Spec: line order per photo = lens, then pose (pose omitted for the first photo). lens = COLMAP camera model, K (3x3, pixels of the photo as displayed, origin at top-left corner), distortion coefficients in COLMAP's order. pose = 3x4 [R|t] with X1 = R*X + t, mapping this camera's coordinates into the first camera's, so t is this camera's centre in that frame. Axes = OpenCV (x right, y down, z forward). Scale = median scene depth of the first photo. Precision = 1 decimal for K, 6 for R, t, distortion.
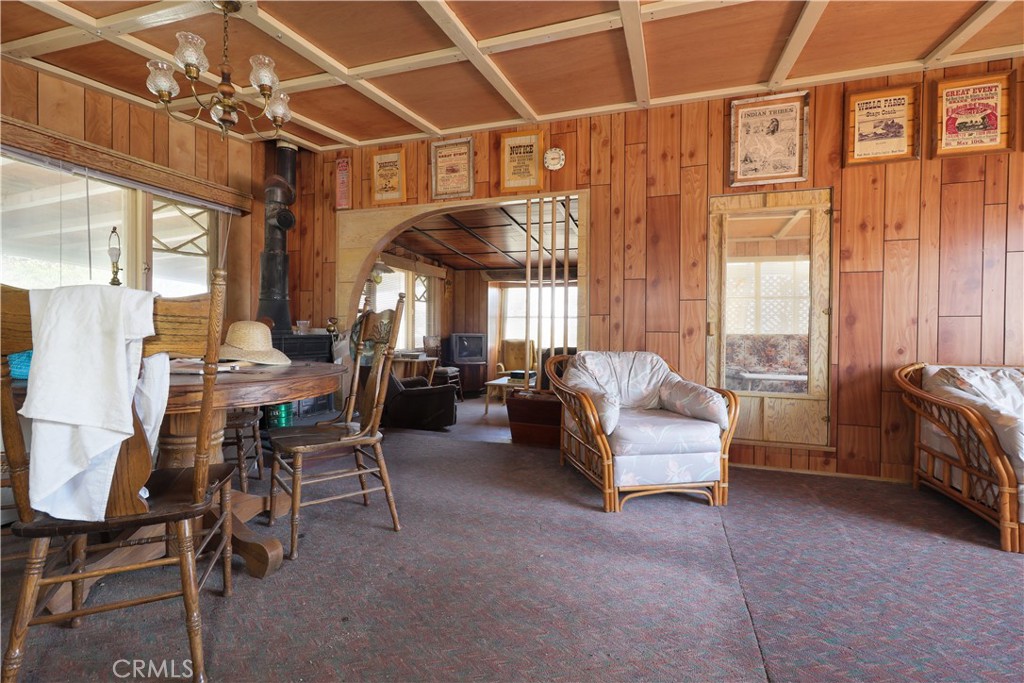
lens RADIAL K [[479.1, 0, 511.6], [0, 479.1, 333.2], [0, 0, 1]] dist [0.003982, 0.001310]
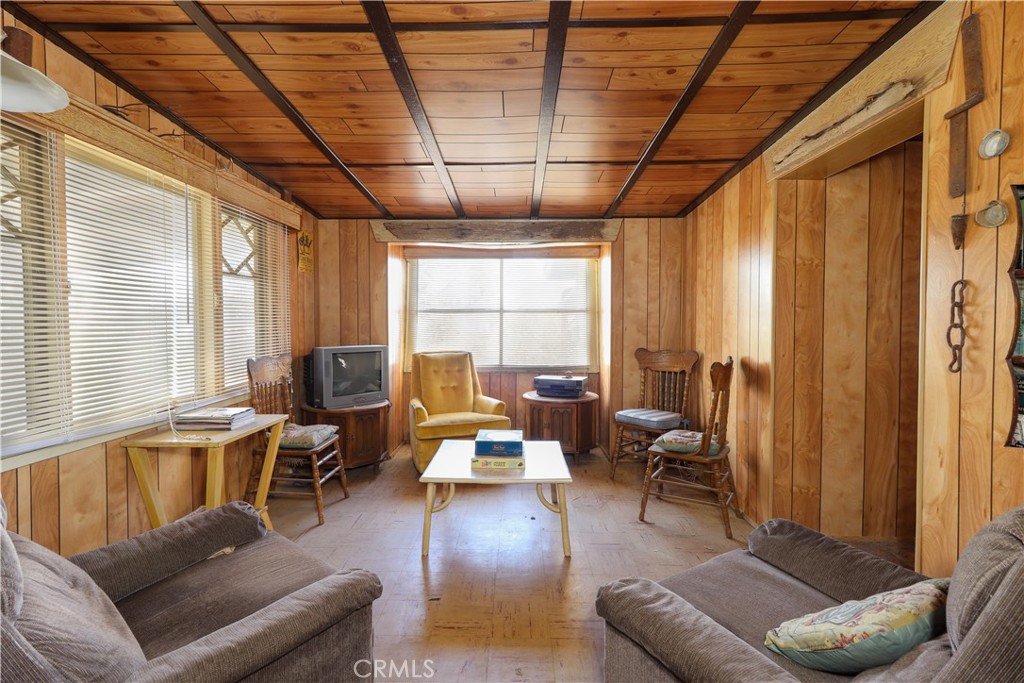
lens RADIAL K [[479.1, 0, 511.6], [0, 479.1, 337.0], [0, 0, 1]] dist [0.003982, 0.001310]
pose [[0.956035, -0.018923, 0.292642, -0.080082], [0.011093, 0.999535, 0.028393, -0.020399], [-0.293043, -0.023899, 0.955800, 0.498955]]
